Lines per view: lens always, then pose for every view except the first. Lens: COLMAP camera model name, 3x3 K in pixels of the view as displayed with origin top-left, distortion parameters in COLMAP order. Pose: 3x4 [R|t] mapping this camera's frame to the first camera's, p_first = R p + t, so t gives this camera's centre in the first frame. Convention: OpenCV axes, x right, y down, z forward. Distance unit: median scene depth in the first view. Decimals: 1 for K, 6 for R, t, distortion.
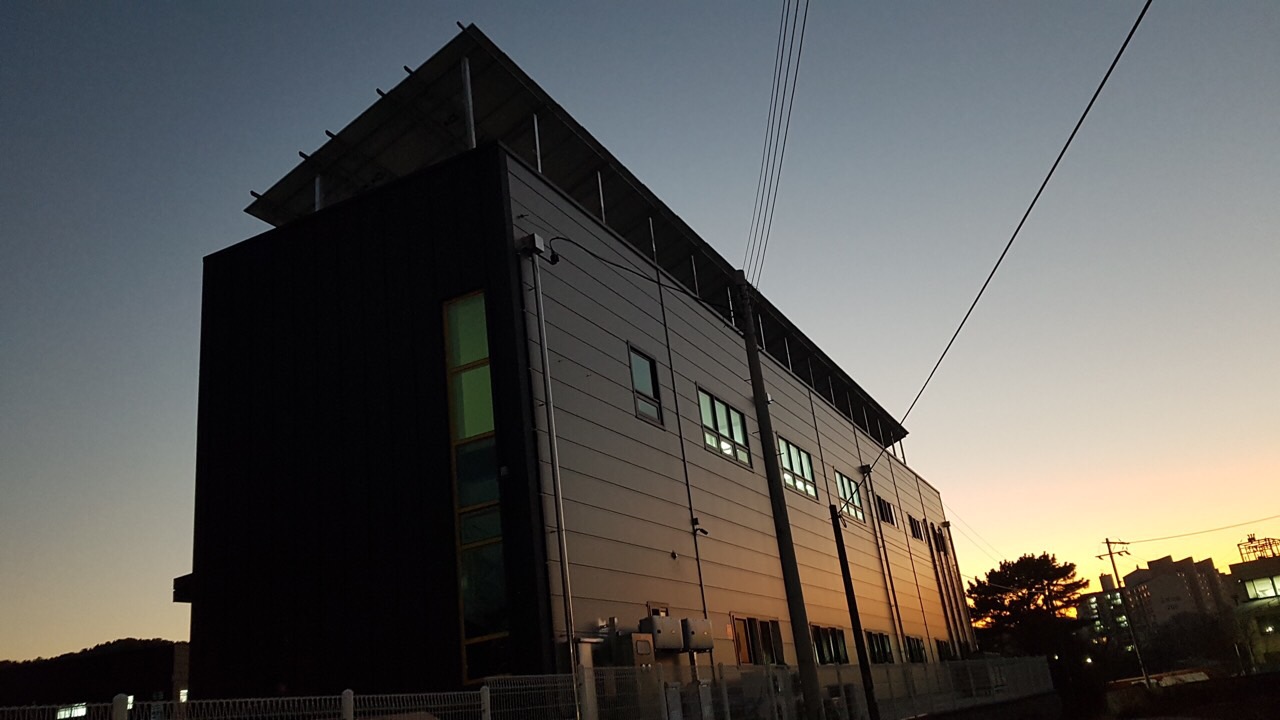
lens RADIAL K [[979.2, 0, 640.0], [0, 979.2, 360.0], [0, 0, 1]] dist [0.030248, -0.001431]
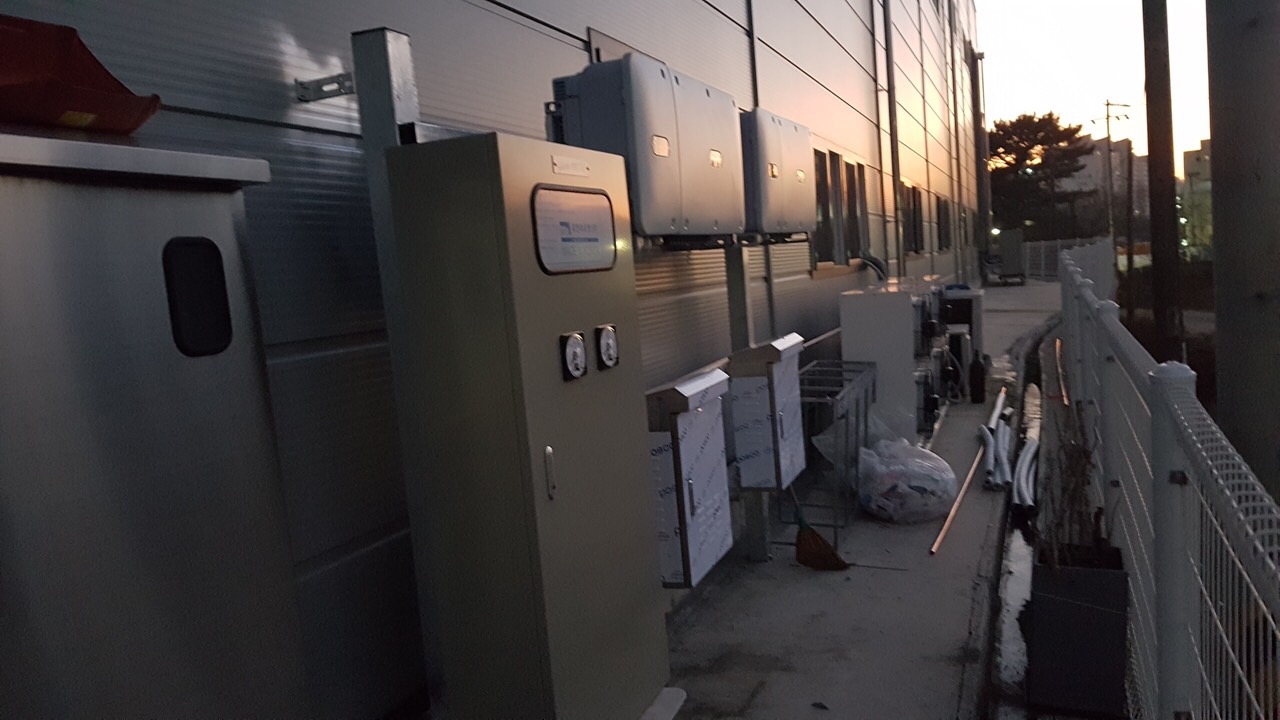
lens RADIAL K [[979.2, 0, 640.0], [0, 979.2, 360.0], [0, 0, 1]] dist [0.030248, -0.001431]
pose [[0.995431, 0.033228, 0.089515, 0.000845], [-0.068452, 0.901936, 0.426410, 0.237038], [-0.066568, -0.430589, 0.900090, 0.825703]]
